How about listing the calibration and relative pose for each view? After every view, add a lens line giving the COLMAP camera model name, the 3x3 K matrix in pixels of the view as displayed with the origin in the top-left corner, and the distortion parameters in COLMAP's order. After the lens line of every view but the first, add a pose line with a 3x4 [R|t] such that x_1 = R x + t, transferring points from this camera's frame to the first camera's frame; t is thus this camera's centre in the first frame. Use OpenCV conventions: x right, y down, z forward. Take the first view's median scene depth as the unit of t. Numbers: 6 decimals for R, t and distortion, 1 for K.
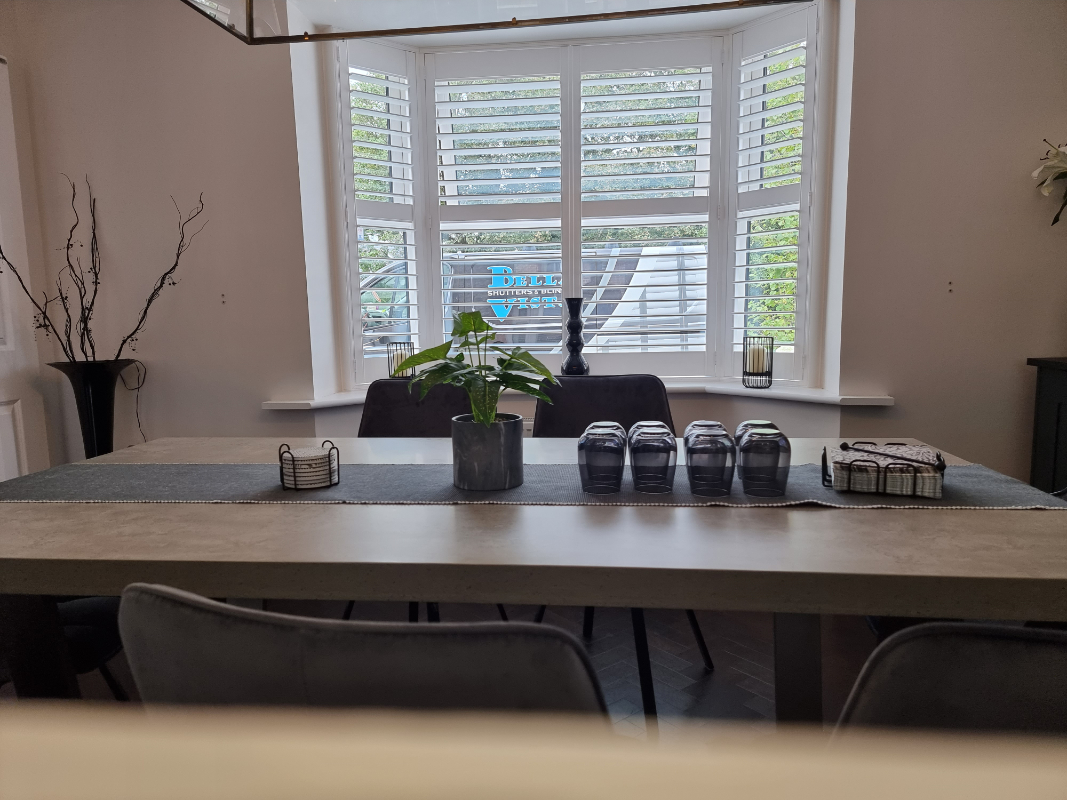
lens RADIAL K [[725.6, 0, 533.5], [0, 725.6, 400.0], [0, 0, 1]] dist [0.066559, -0.040076]
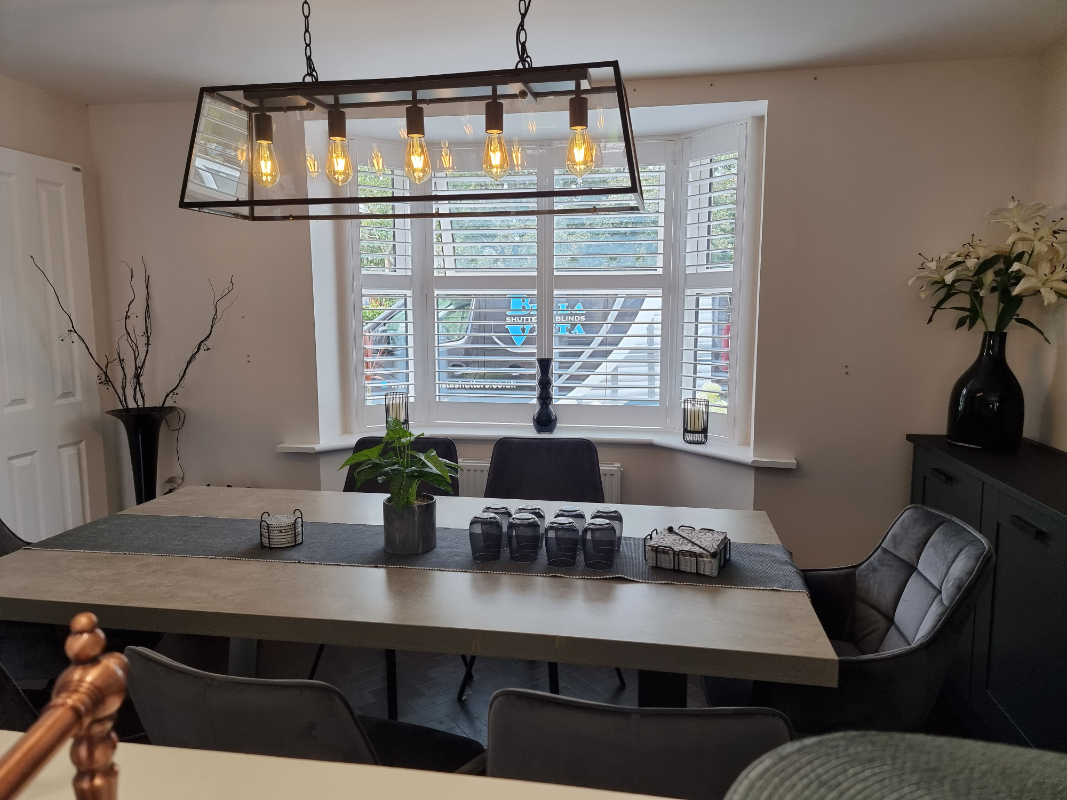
lens RADIAL K [[711.0, 0, 533.5], [0, 711.0, 400.0], [0, 0, 1]] dist [0.043590, 0.000573]
pose [[0.998206, 0.027011, -0.053428, 0.122127], [-0.027144, 0.999630, -0.001763, -0.086354], [0.053360, 0.003210, 0.998570, -0.170183]]
